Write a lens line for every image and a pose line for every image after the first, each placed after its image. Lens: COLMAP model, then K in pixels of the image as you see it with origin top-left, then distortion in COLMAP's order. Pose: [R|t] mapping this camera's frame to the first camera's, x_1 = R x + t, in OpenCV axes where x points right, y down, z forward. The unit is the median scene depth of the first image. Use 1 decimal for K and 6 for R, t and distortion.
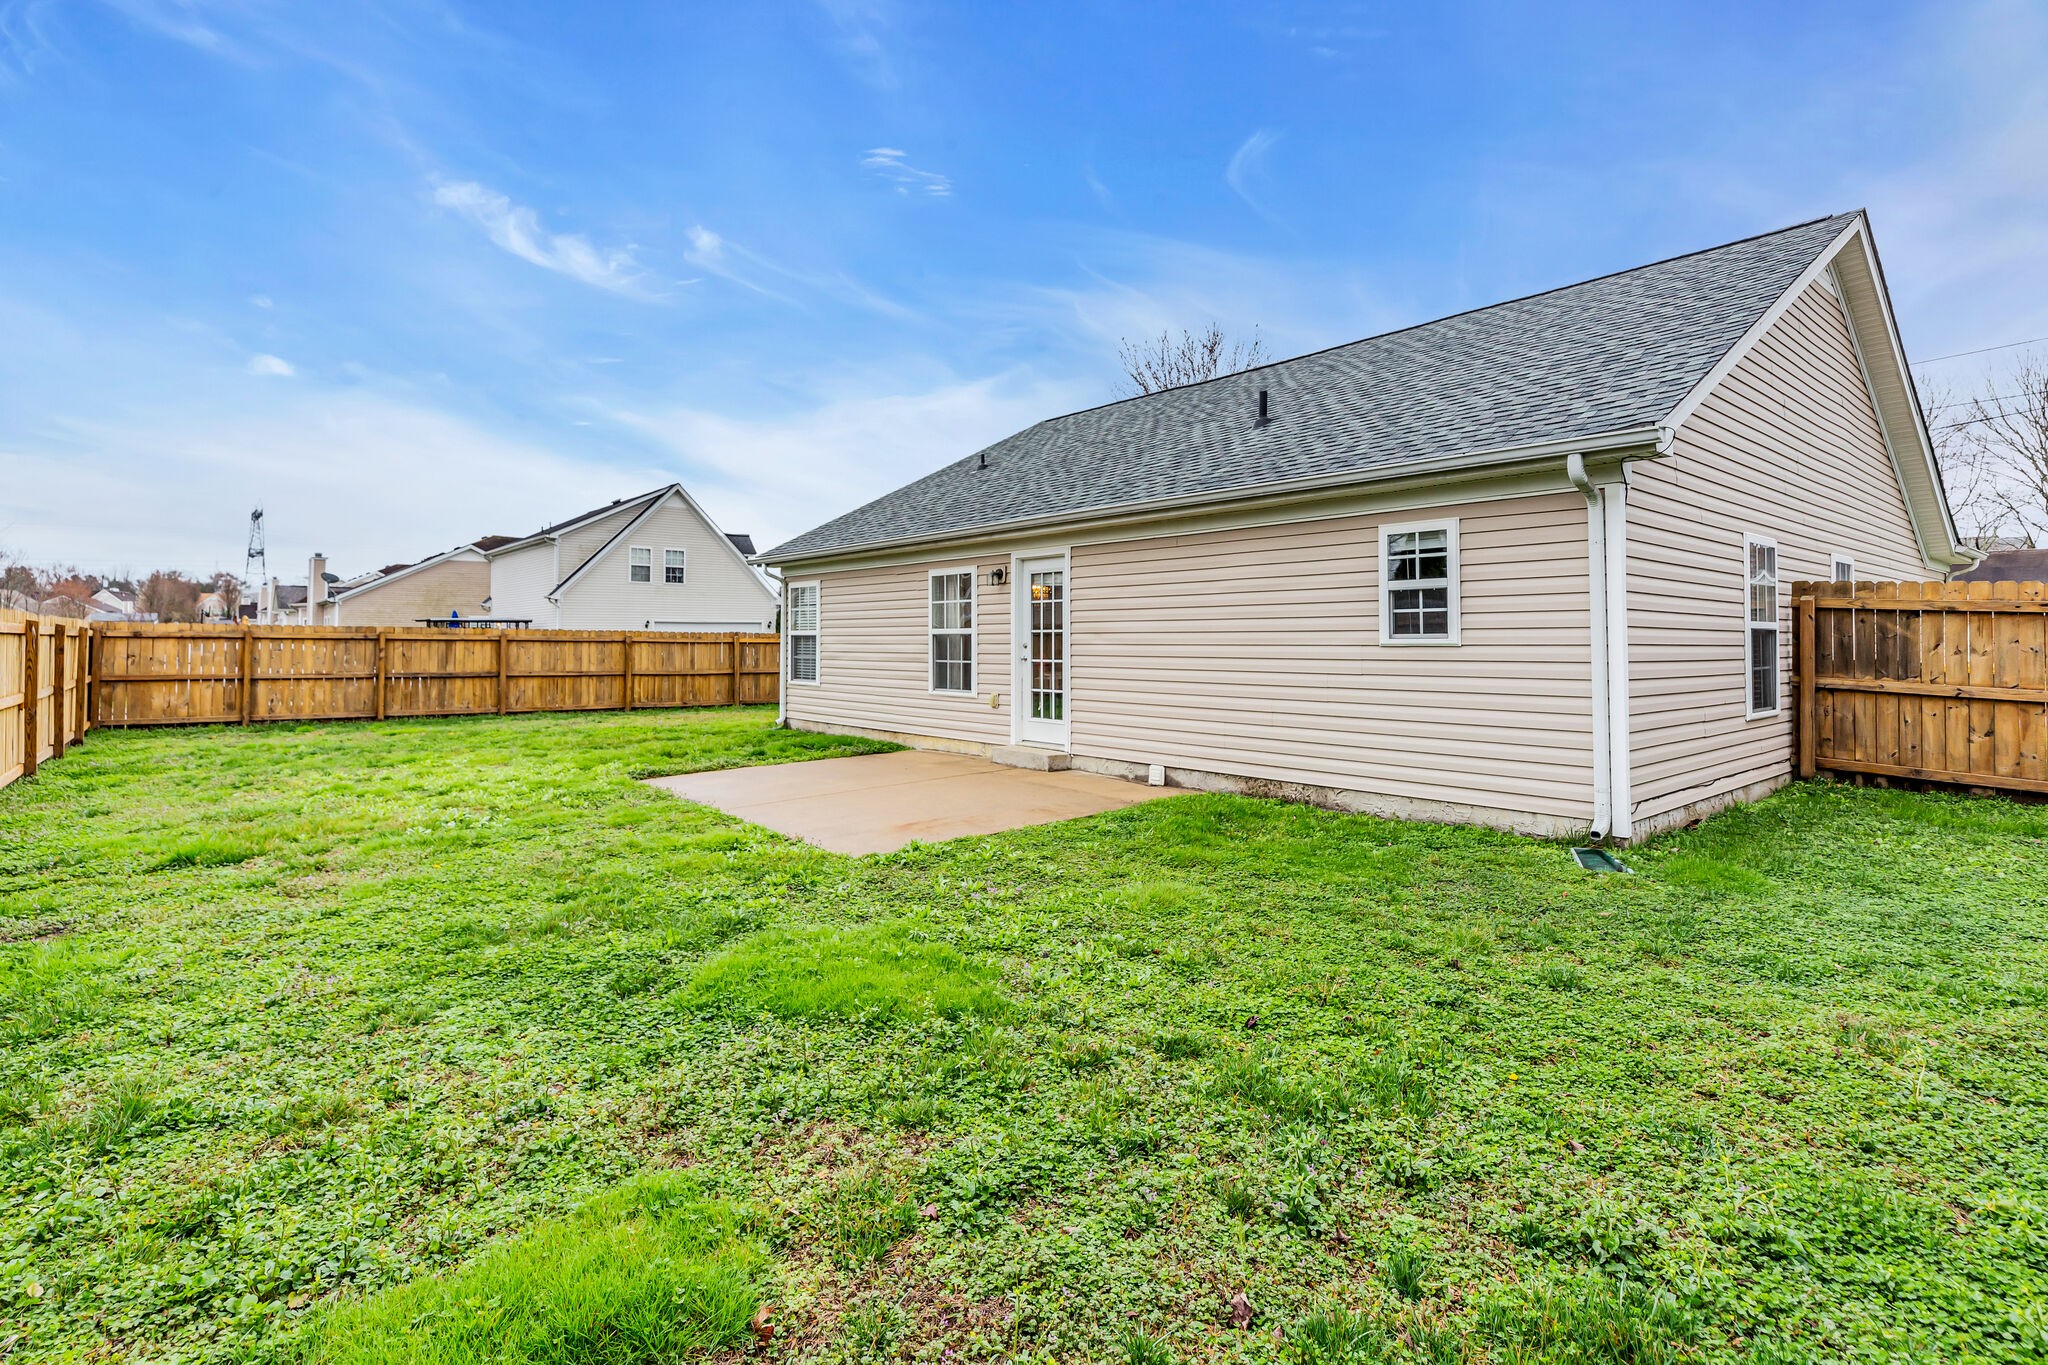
lens RADIAL K [[963.8, 0, 1023.1], [0, 963.8, 635.4], [0, 0, 1]] dist [0.001391, 0.000180]
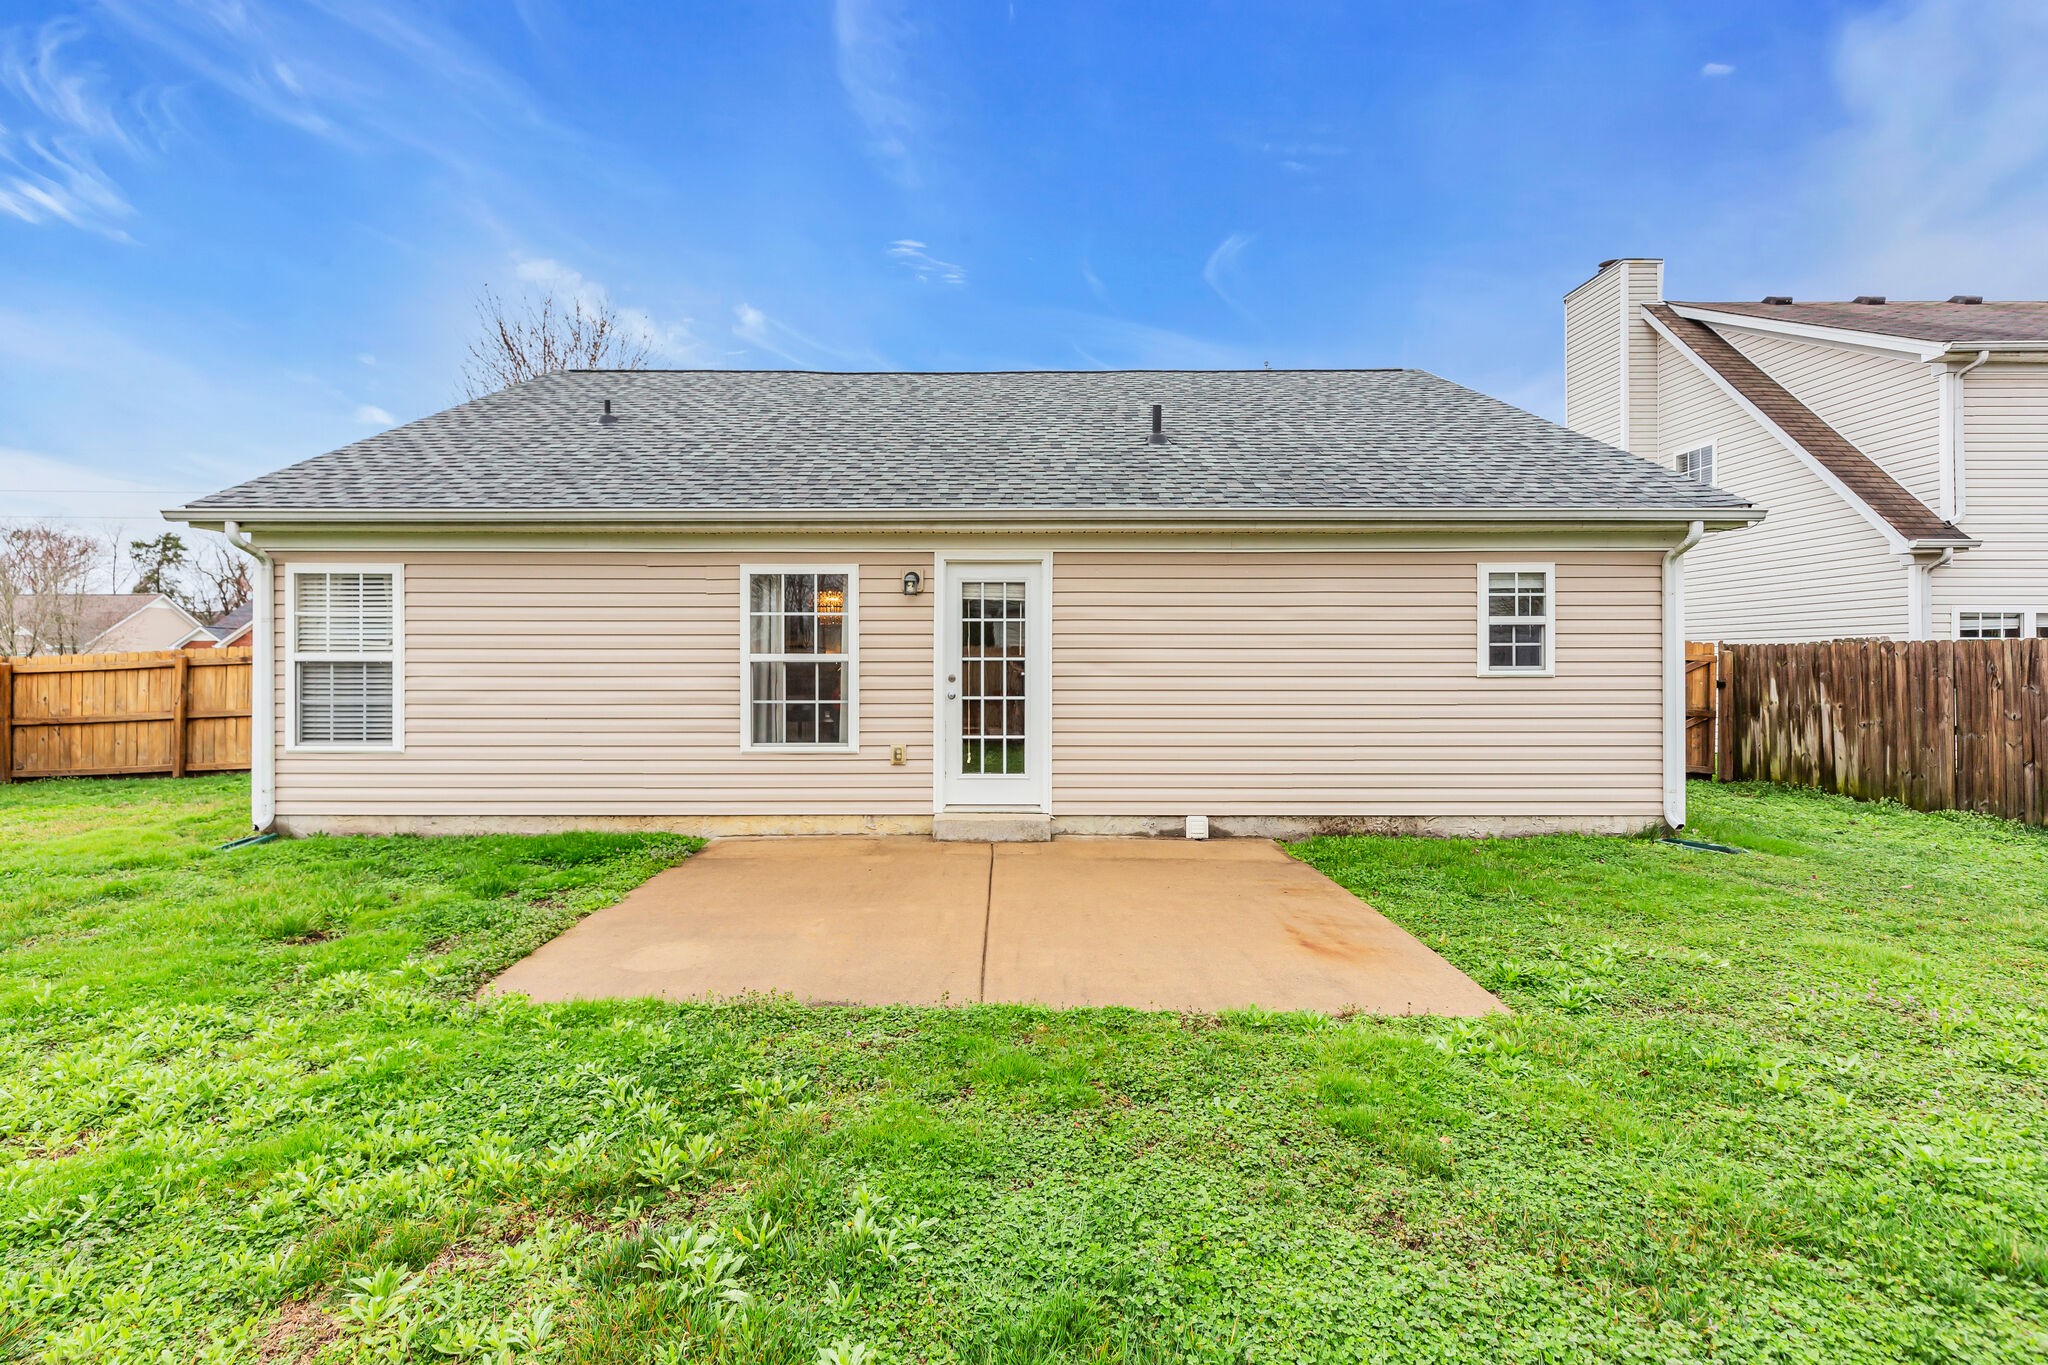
lens RADIAL K [[1021.9, 0, 990.1], [0, 1021.9, 689.2], [0, 0, 1]] dist [-0.000076, 0.000249]
pose [[0.657657, 0.004178, 0.753306, -0.649020], [-0.005356, 0.999985, -0.000870, 0.022316], [-0.753299, -0.003463, 0.657670, 0.518881]]
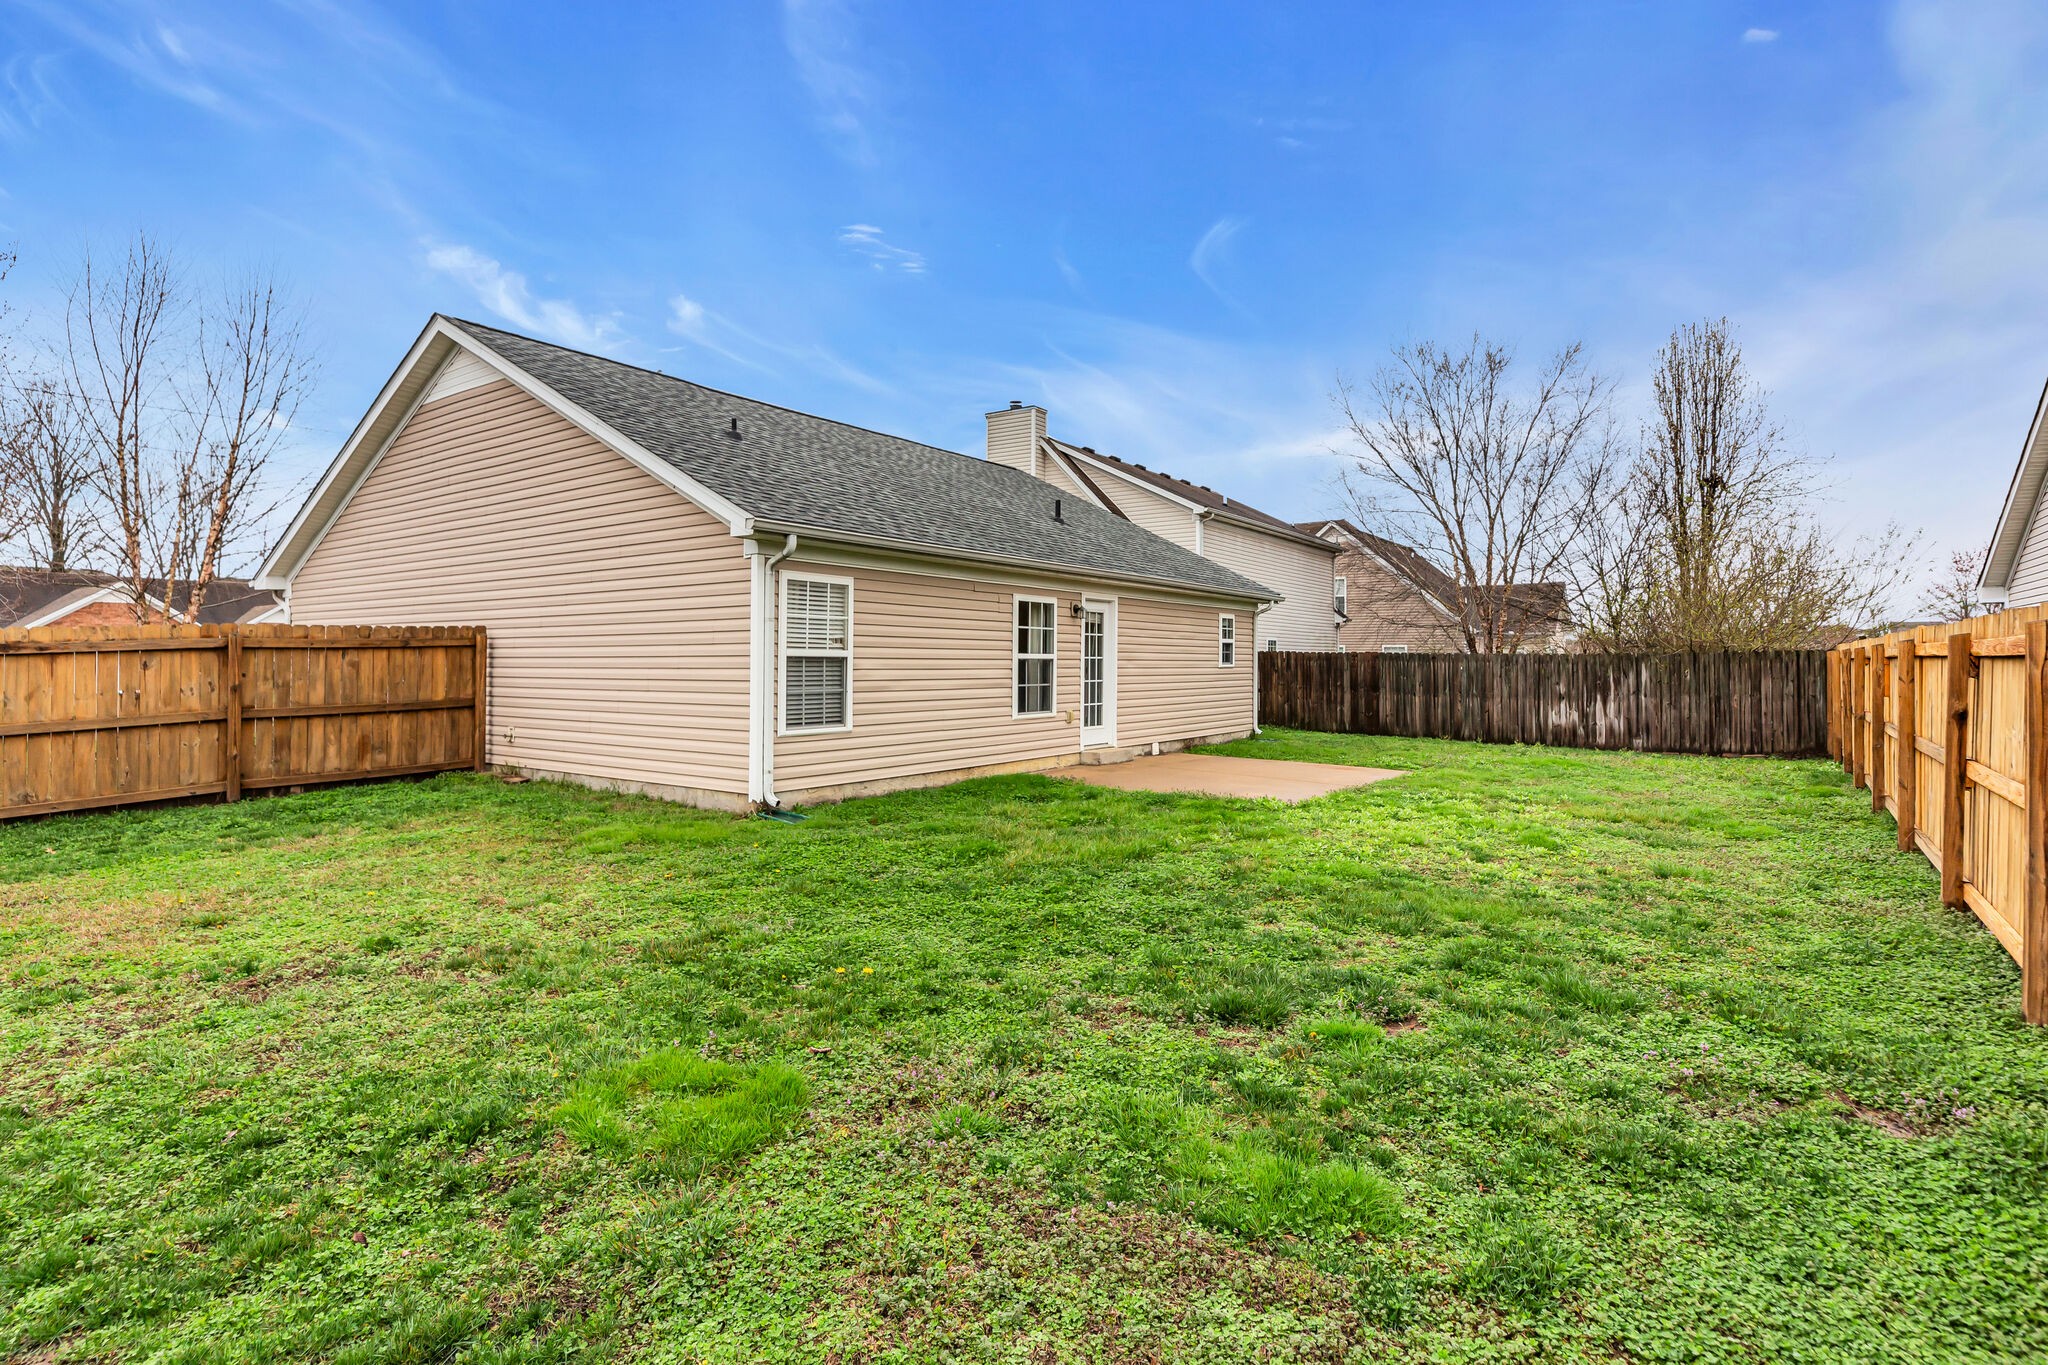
lens RADIAL K [[1021.9, 0, 990.1], [0, 1021.9, 689.2], [0, 0, 1]] dist [-0.000076, 0.000249]
pose [[-0.220109, -0.021686, 0.975234, -1.407942], [-0.005292, 0.999765, 0.021037, 0.010442], [-0.975461, -0.000530, -0.220172, 1.584030]]
